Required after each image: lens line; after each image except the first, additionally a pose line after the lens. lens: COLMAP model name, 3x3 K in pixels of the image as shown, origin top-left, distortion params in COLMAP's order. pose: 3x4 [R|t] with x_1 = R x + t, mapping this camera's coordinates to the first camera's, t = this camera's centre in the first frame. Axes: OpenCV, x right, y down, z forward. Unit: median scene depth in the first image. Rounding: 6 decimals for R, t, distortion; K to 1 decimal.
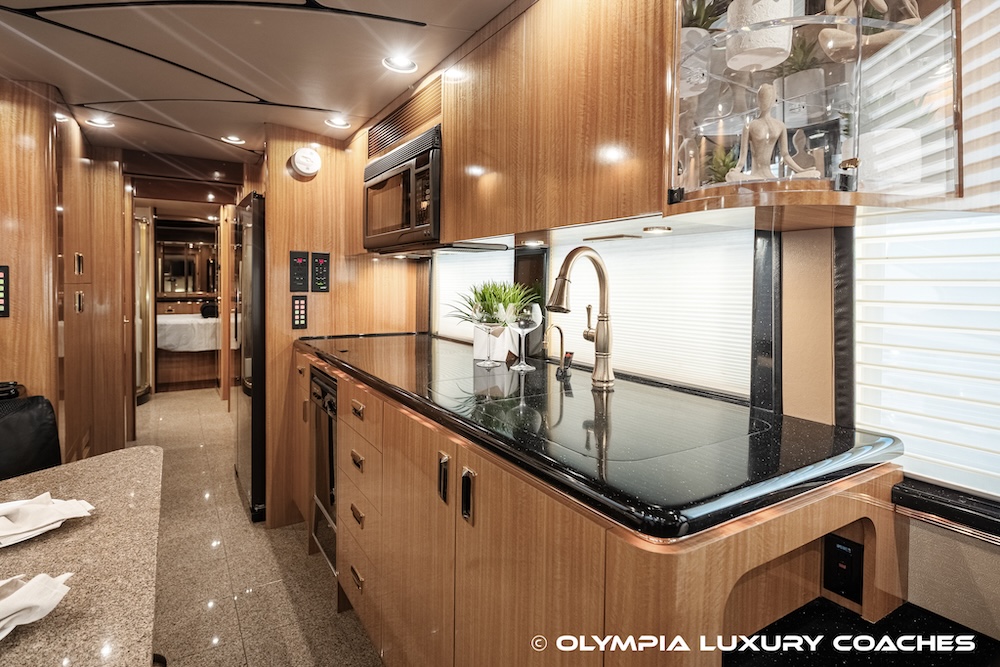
lens RADIAL K [[477.5, 0, 453.1], [0, 477.5, 289.1], [0, 0, 1]] dist [0.010986, -0.000438]
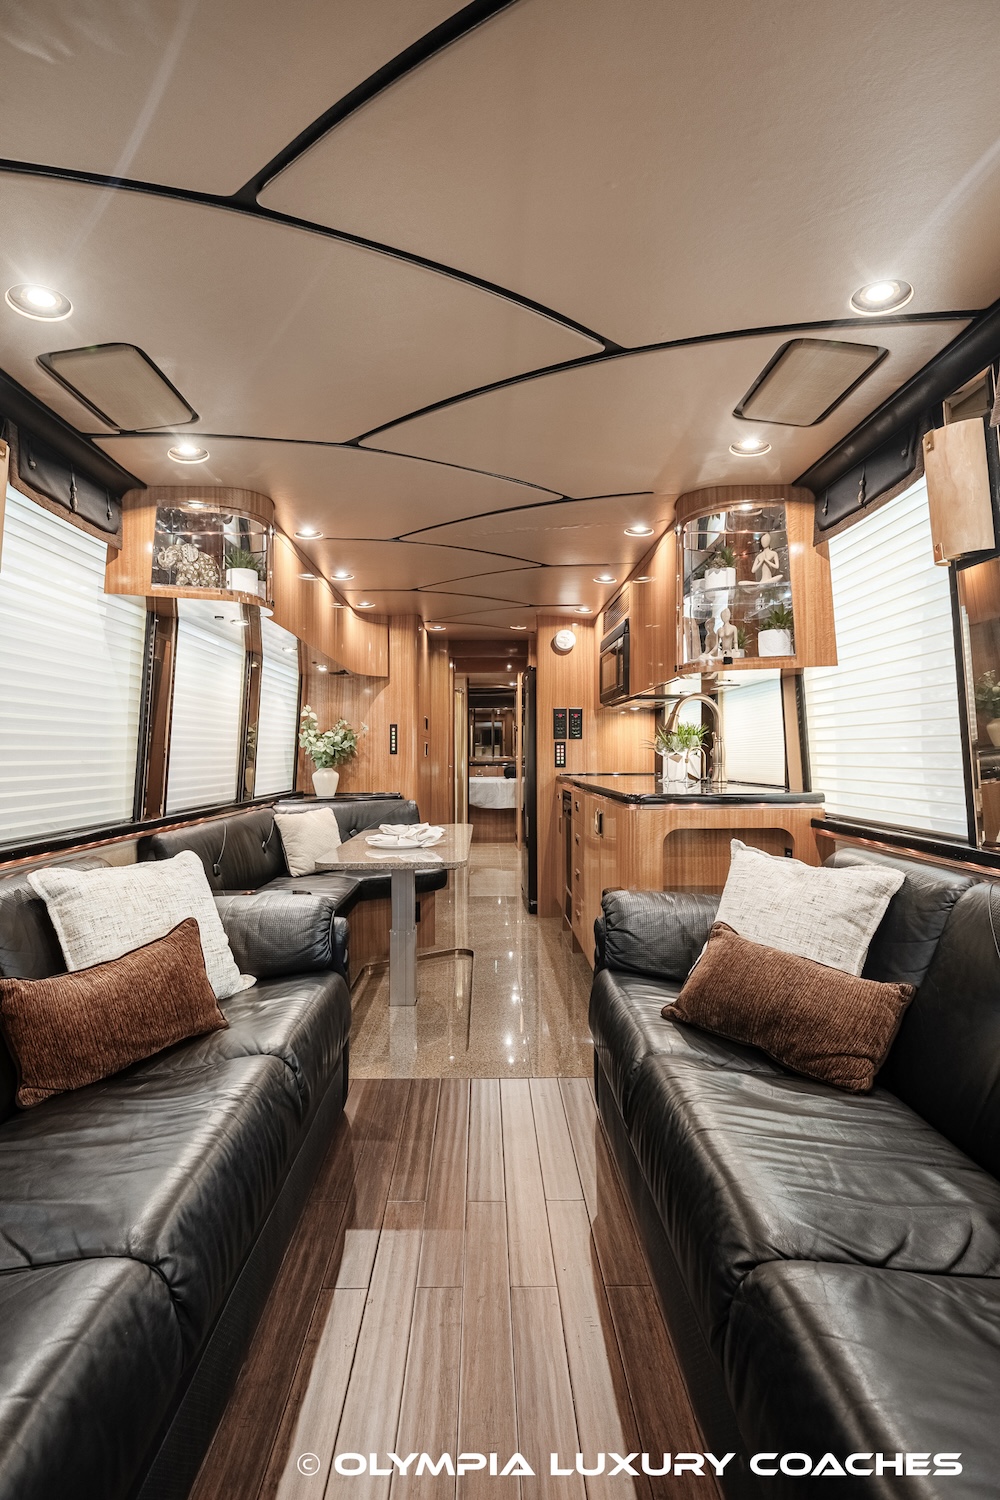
lens RADIAL K [[679.5, 0, 492.6], [0, 679.5, 744.8], [0, 0, 1]] dist [0.011724, -0.000278]
pose [[0.868562, -0.016936, -0.495290, 0.623512], [-0.001600, 0.999315, -0.036977, 0.128335], [0.495577, 0.032909, 0.867940, -1.004828]]
